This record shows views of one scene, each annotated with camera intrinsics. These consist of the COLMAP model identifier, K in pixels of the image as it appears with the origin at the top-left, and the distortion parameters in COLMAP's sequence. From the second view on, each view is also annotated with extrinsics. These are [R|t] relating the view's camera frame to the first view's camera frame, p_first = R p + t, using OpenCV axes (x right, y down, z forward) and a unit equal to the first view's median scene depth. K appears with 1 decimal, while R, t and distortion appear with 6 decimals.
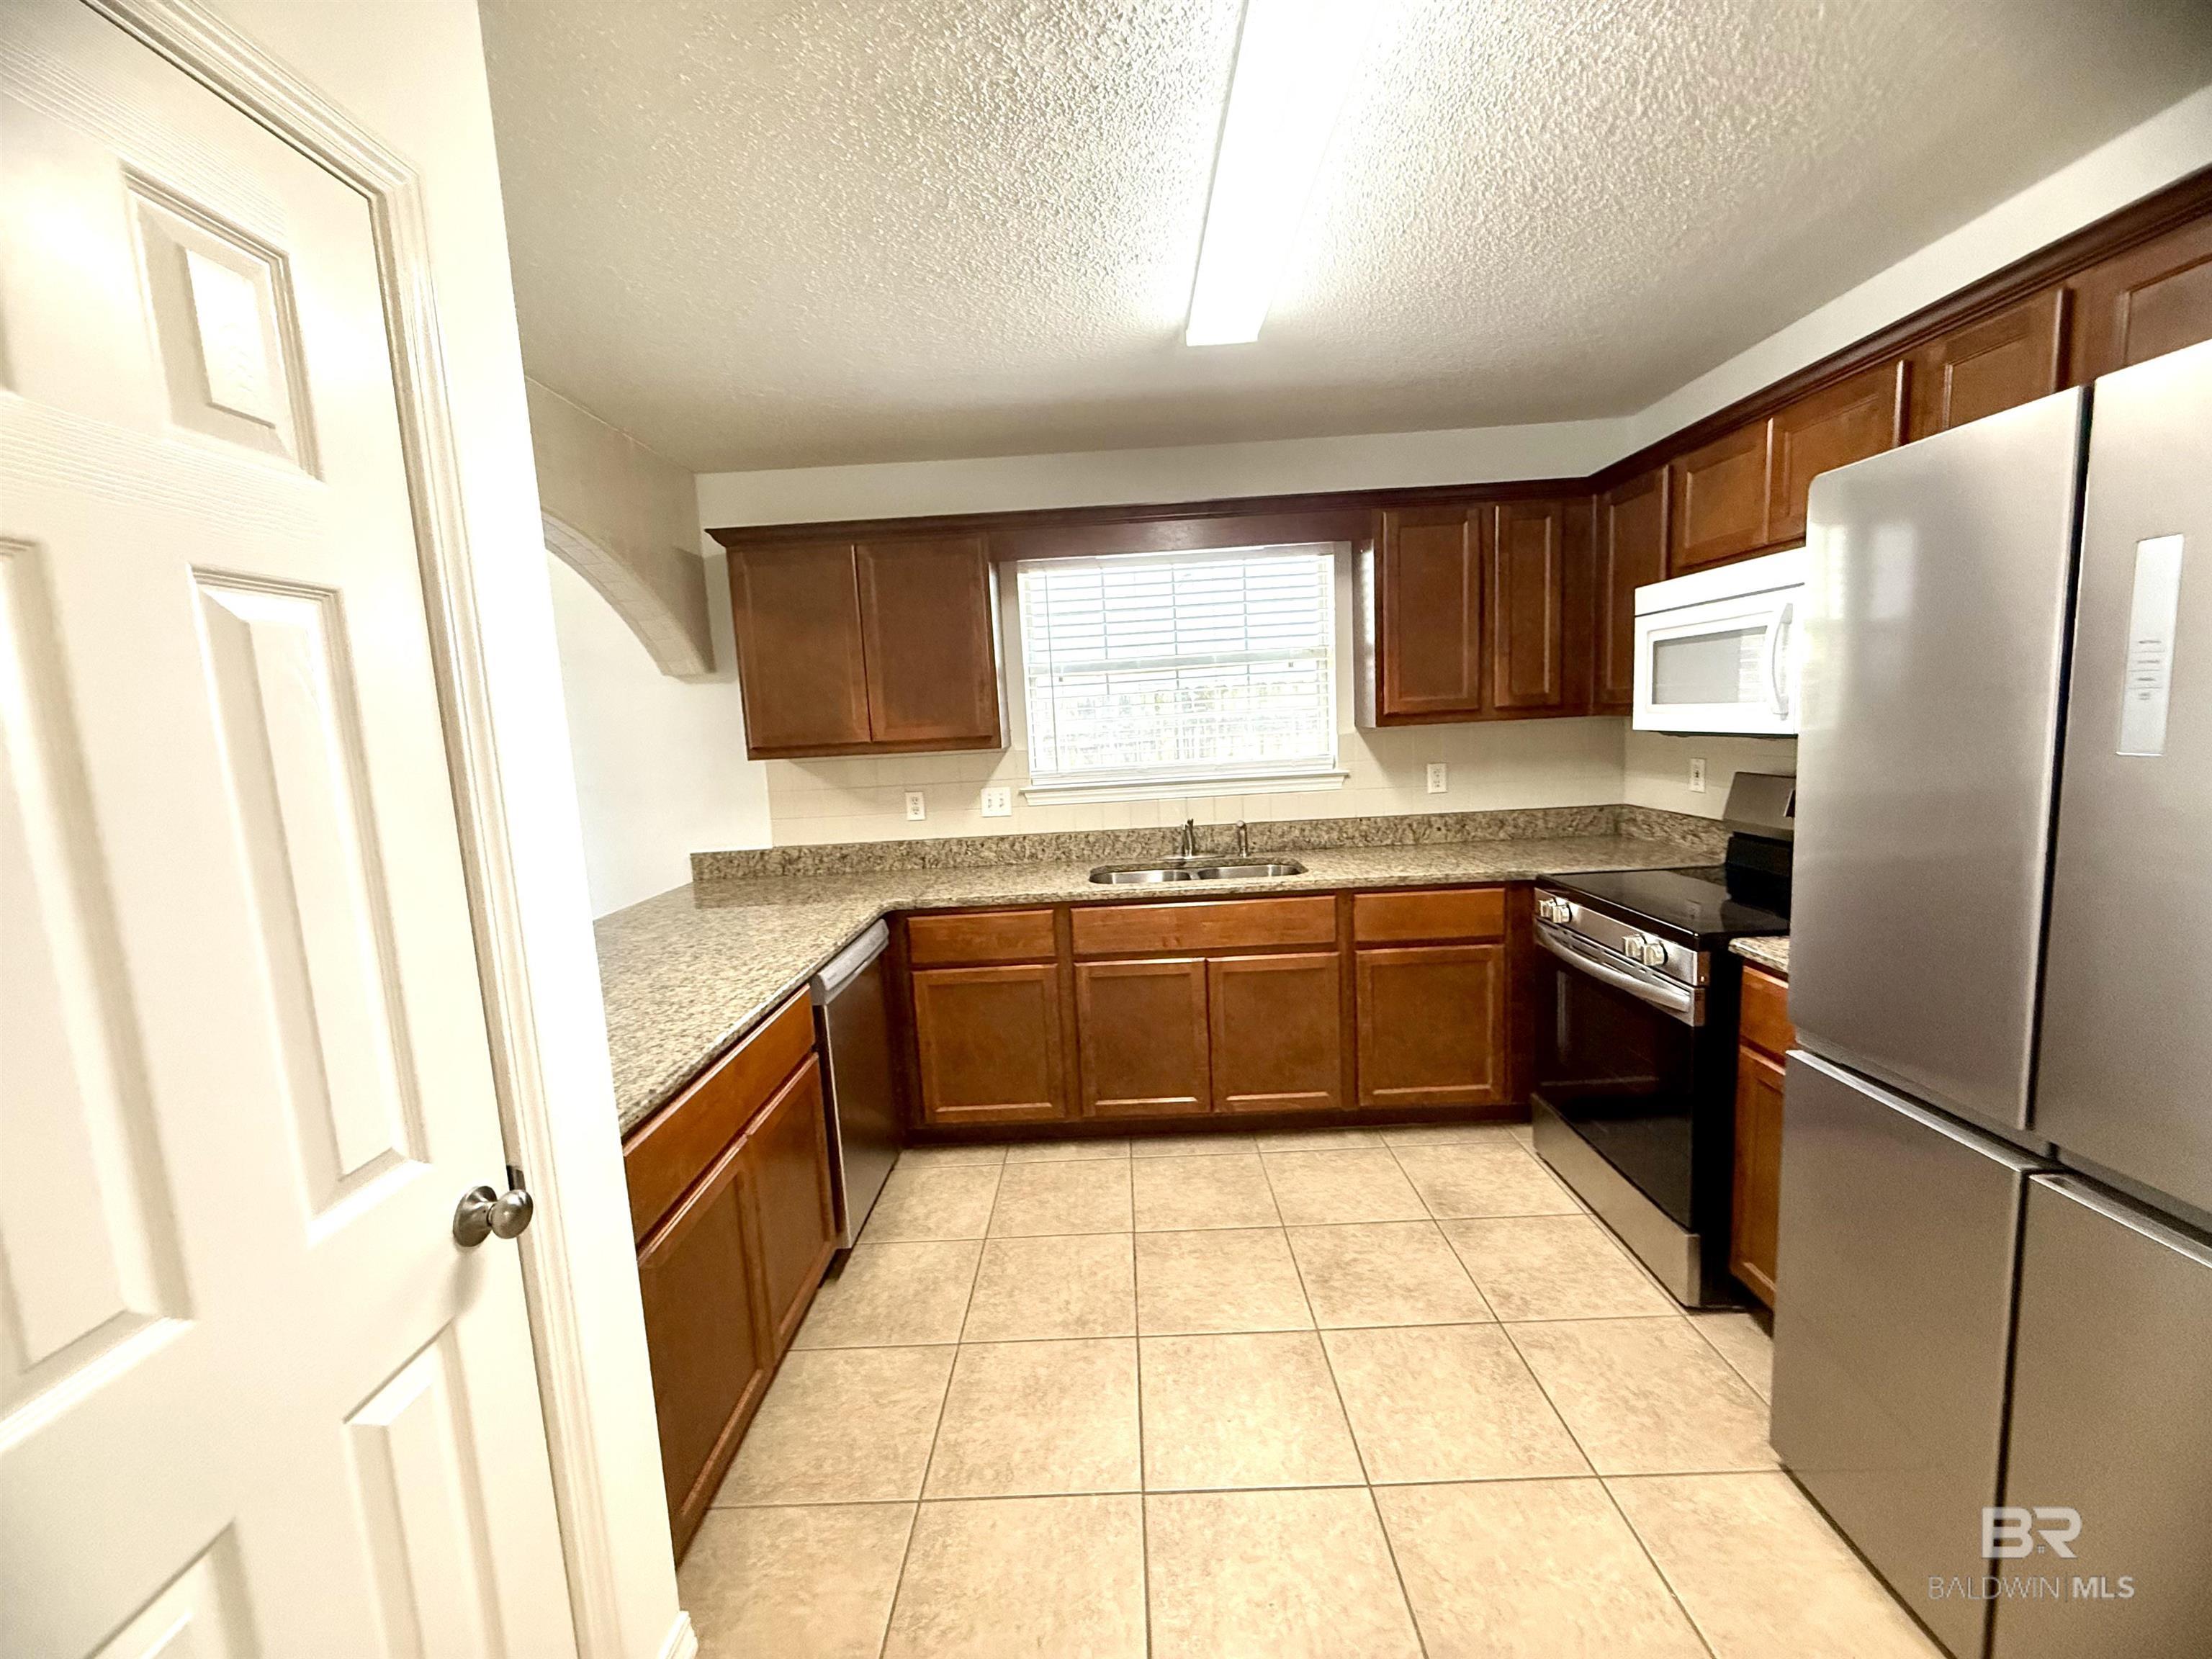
lens RADIAL K [[884.3, 0, 1093.0], [0, 884.3, 829.8], [0, 0, 1]] dist [0.000656, 0.000243]
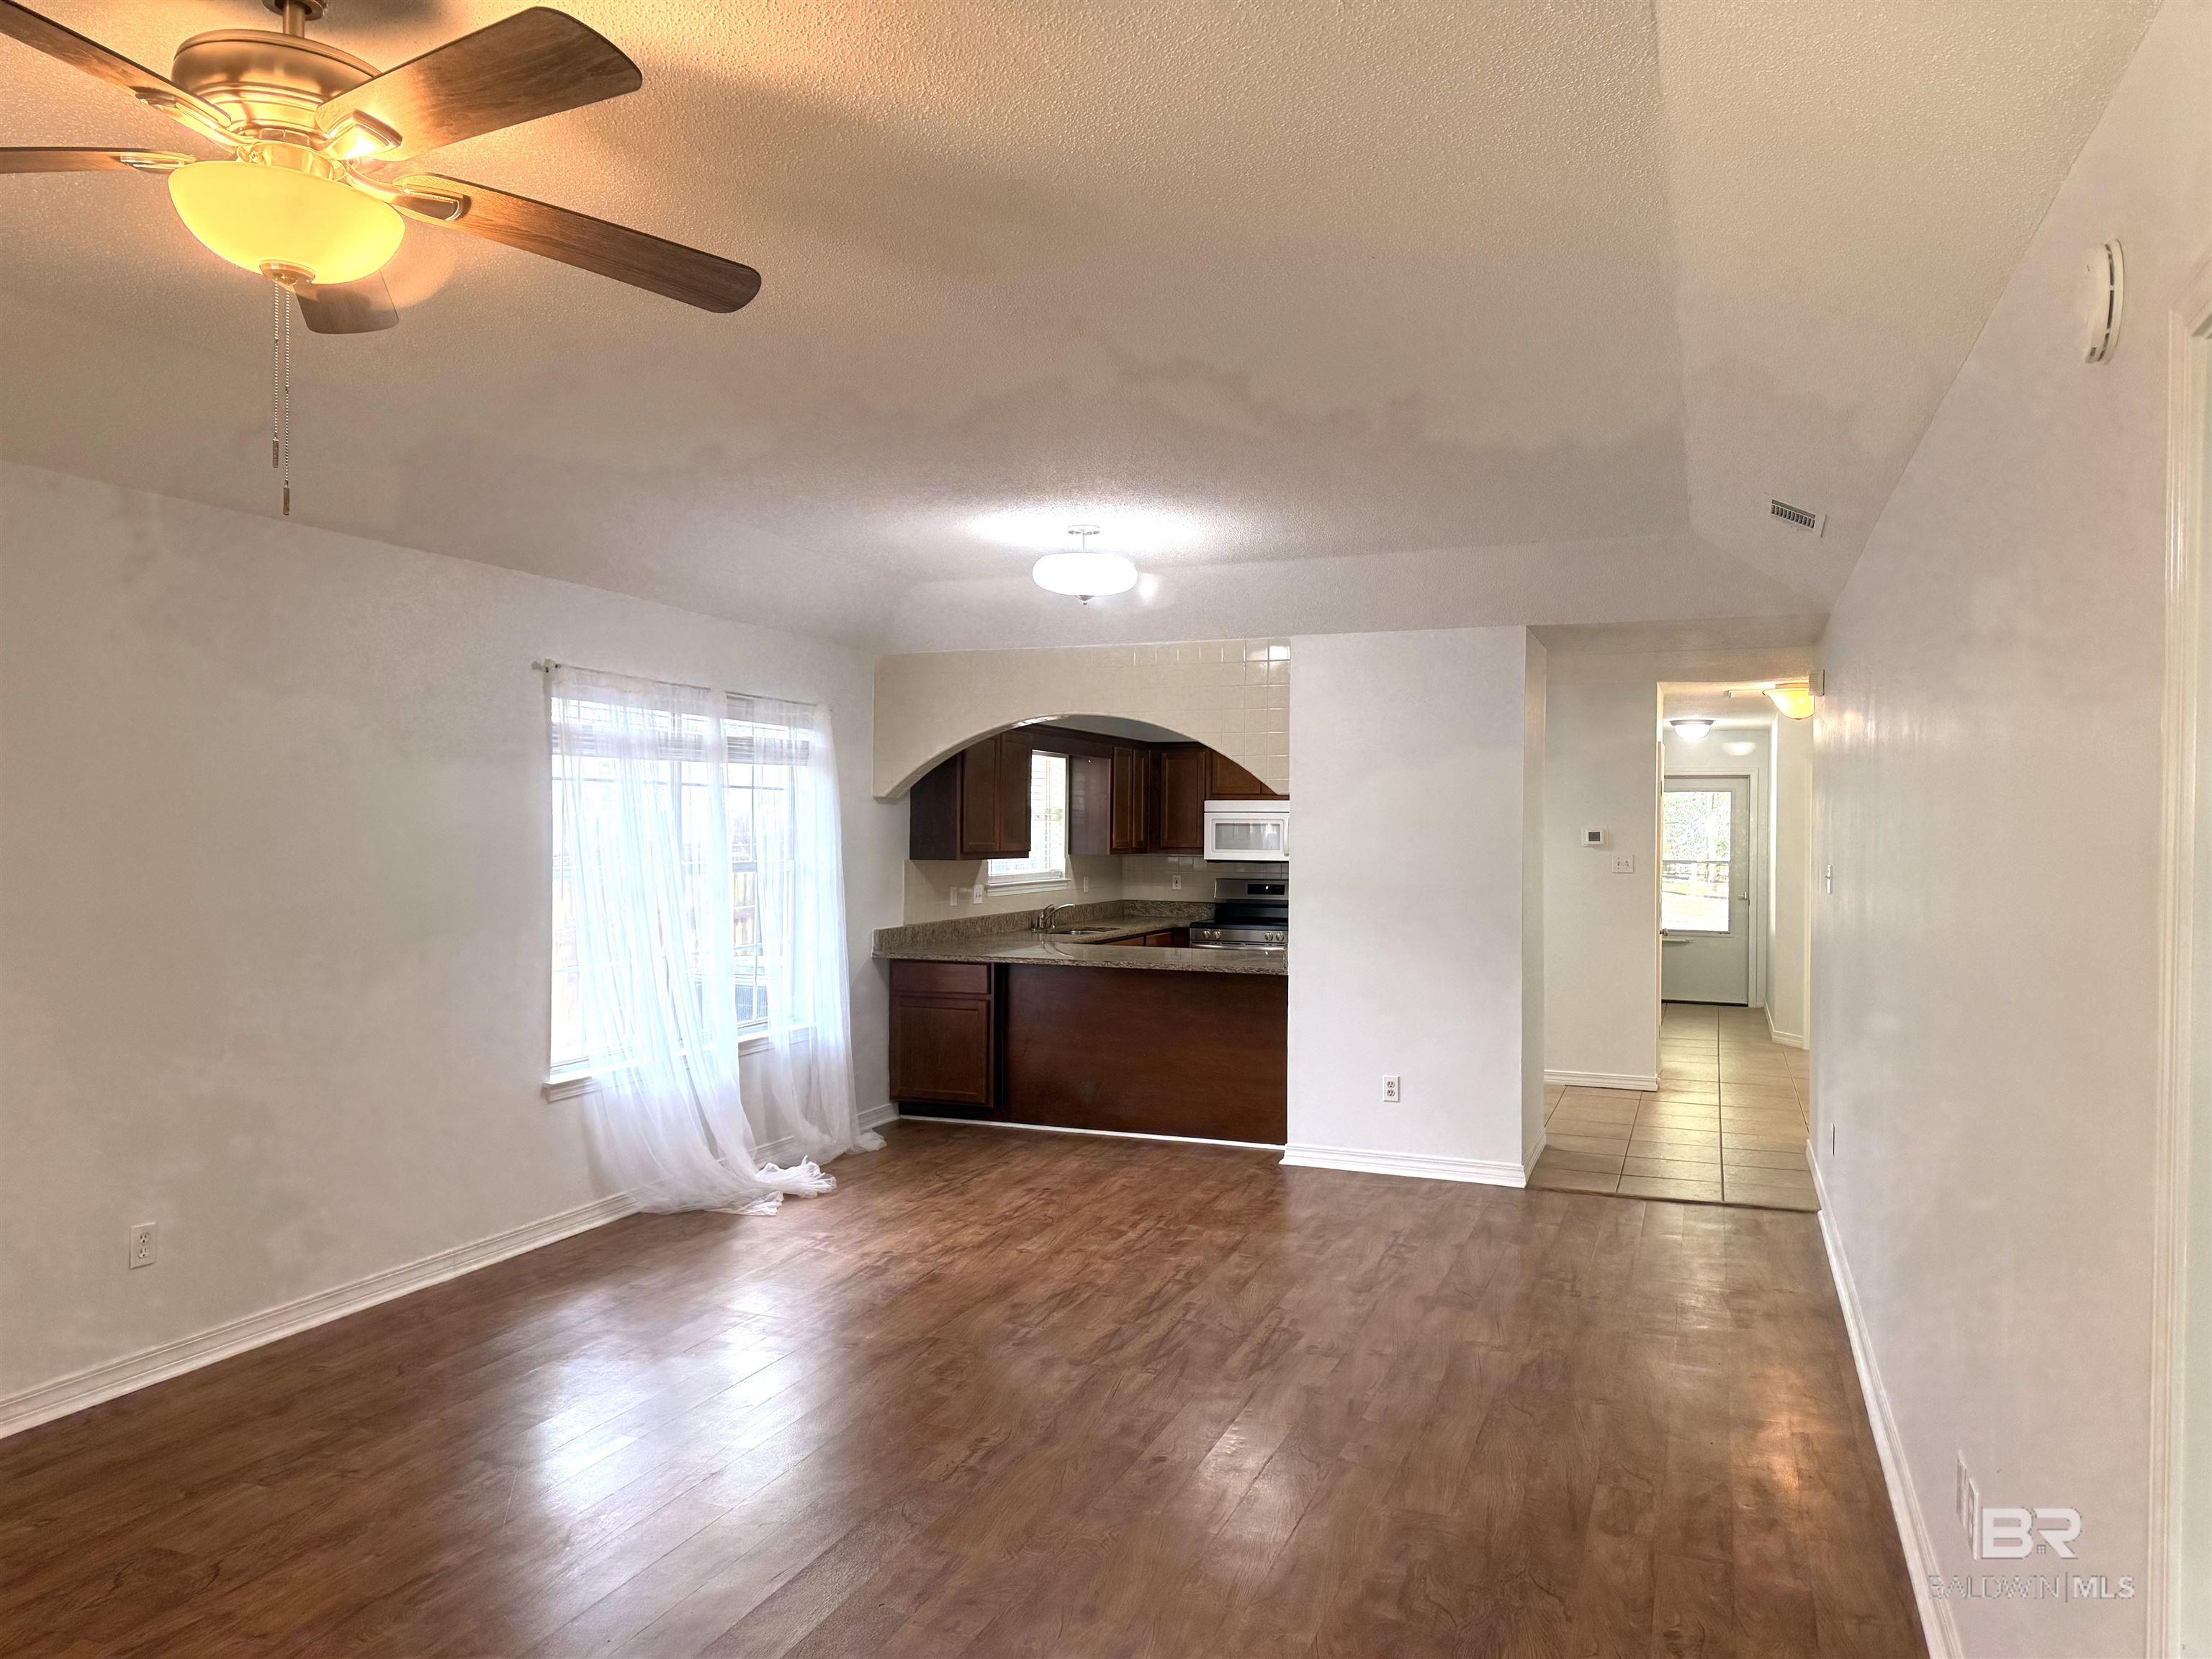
lens RADIAL K [[1550.9, 0, 1098.9], [0, 1550.9, 823.2], [0, 0, 1]] dist [0.033217, -0.037284]
pose [[0.345039, 0.059759, 0.936684, -3.027389], [0.091441, 0.991083, -0.096913, 0.148757], [-0.934123, 0.119090, 0.336498, -0.118662]]
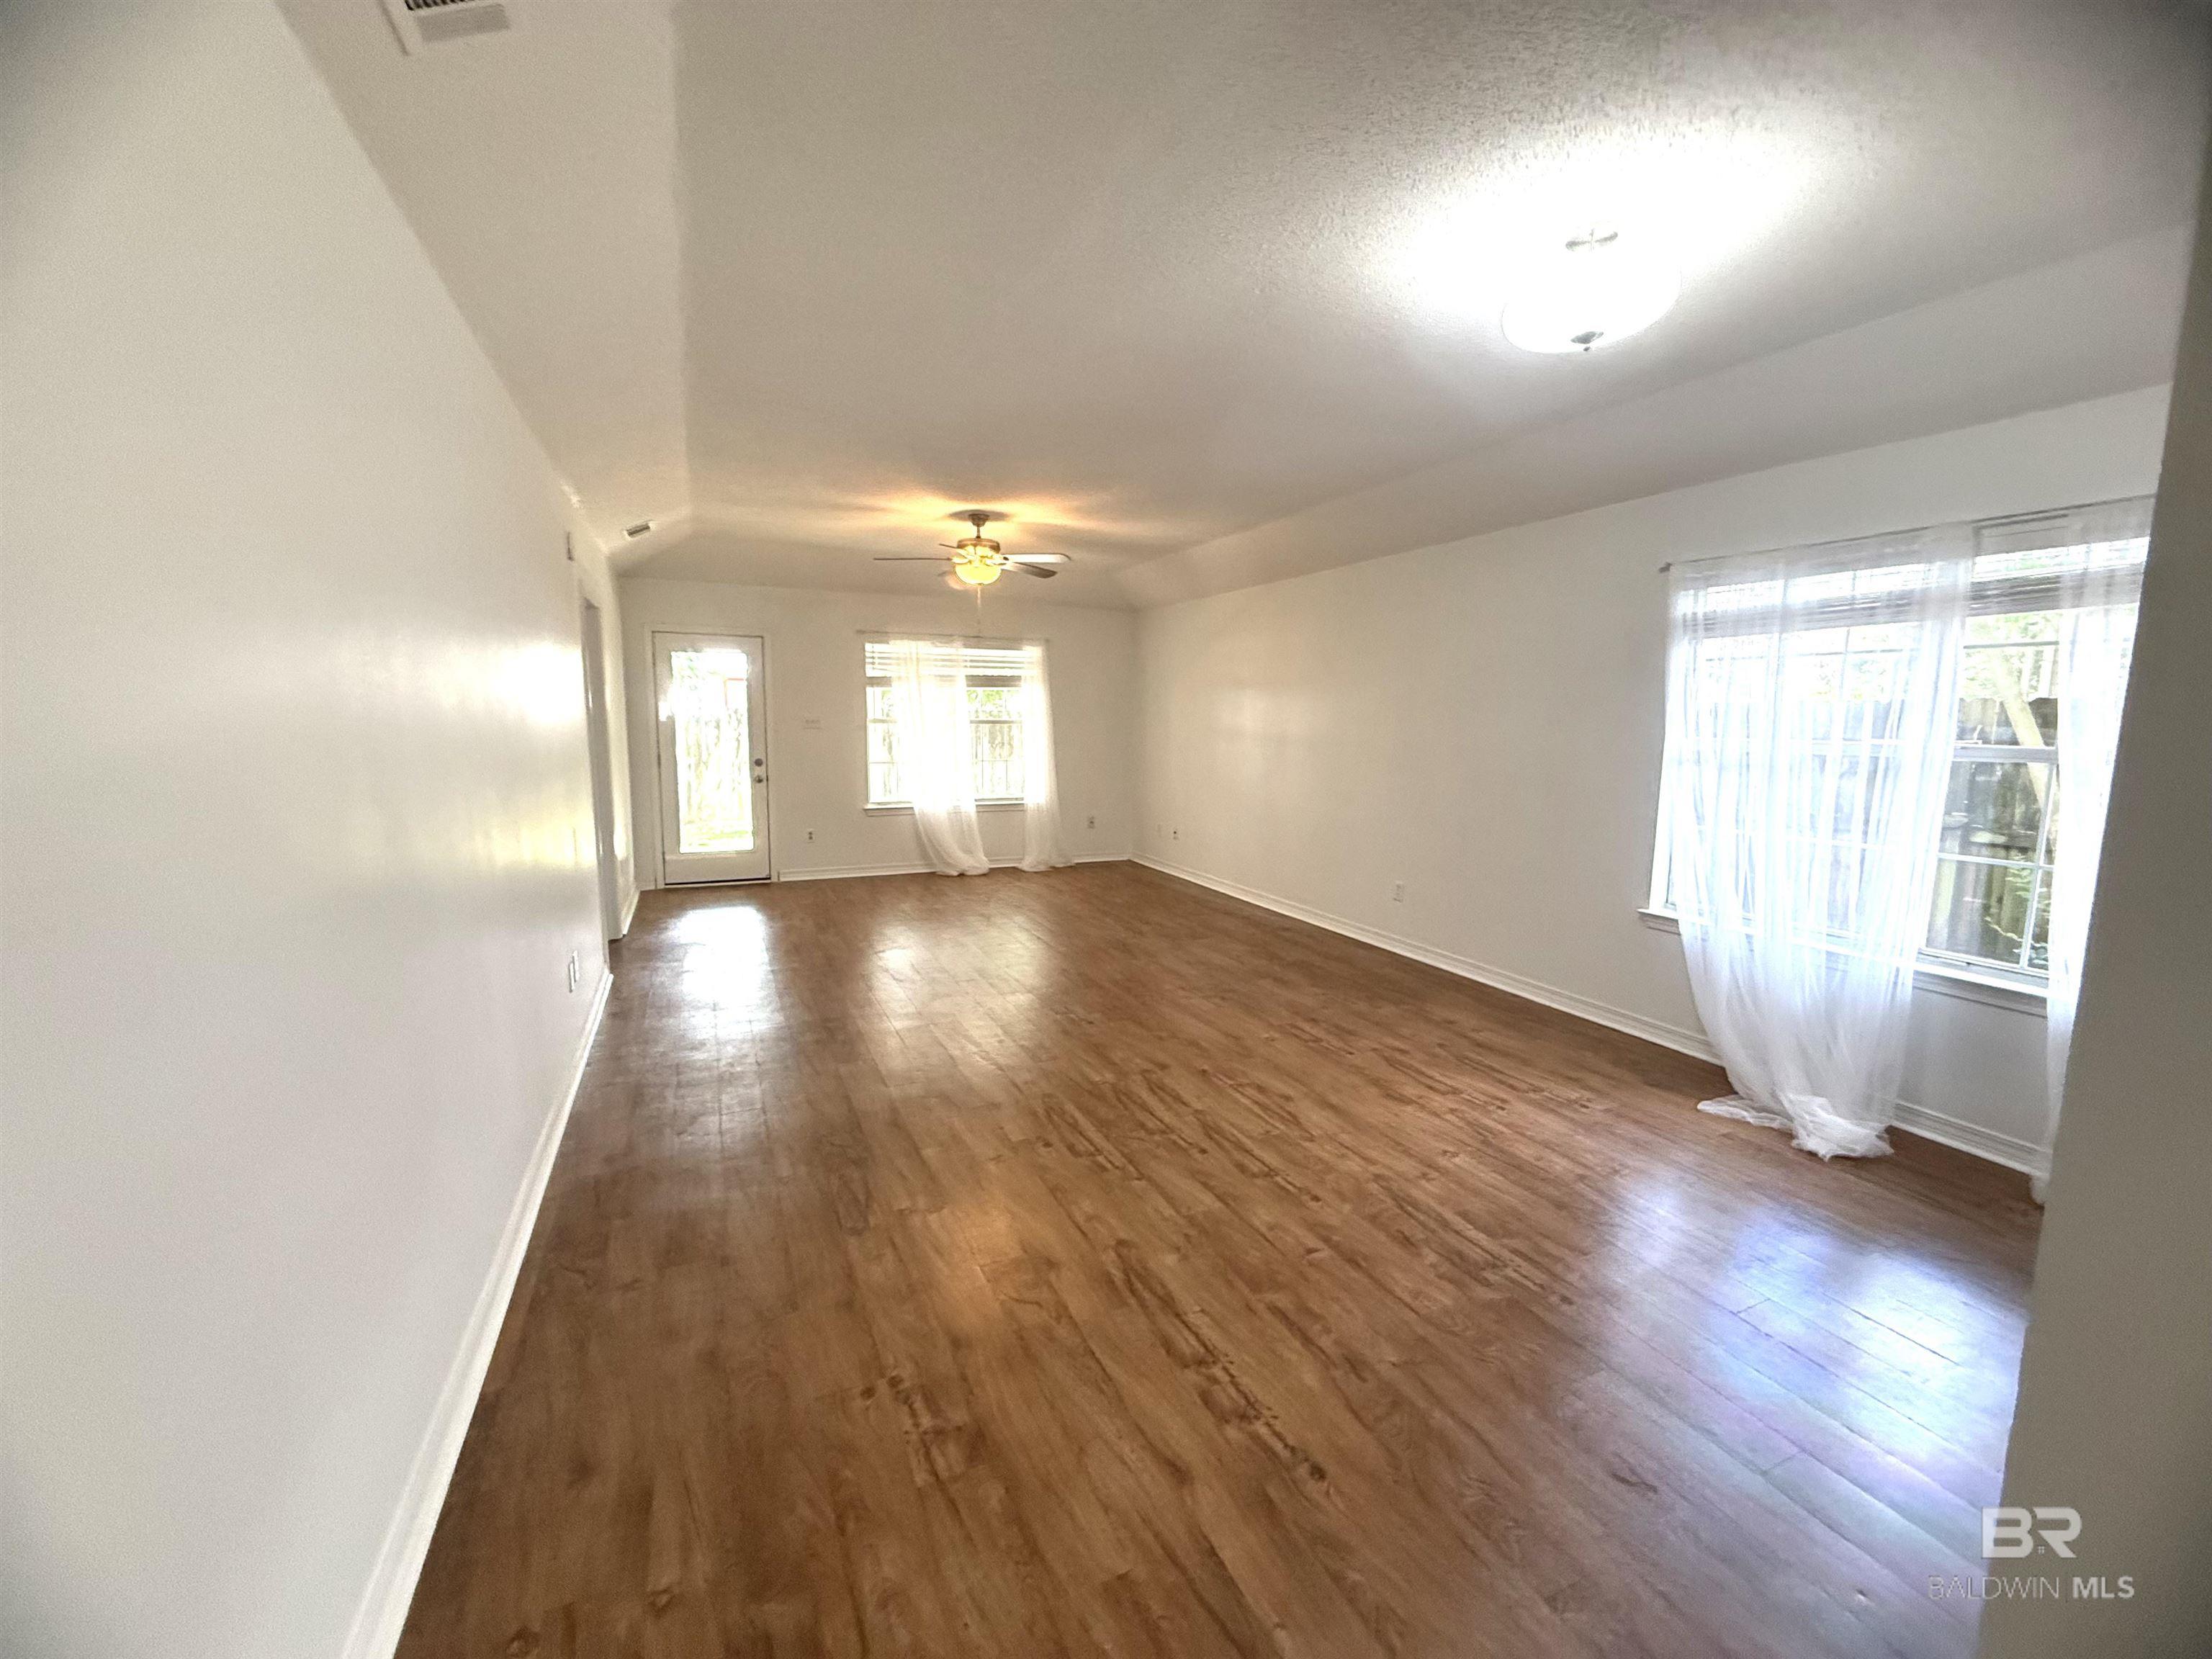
lens RADIAL K [[884.3, 0, 1102.5], [0, 884.3, 825.8], [0, 0, 1]] dist [0.000656, 0.000243]
pose [[0.433202, 0.176892, -0.883768, -0.552108], [-0.148766, 0.981135, 0.123459, 0.043373], [0.888935, 0.077992, 0.451345, -0.159824]]
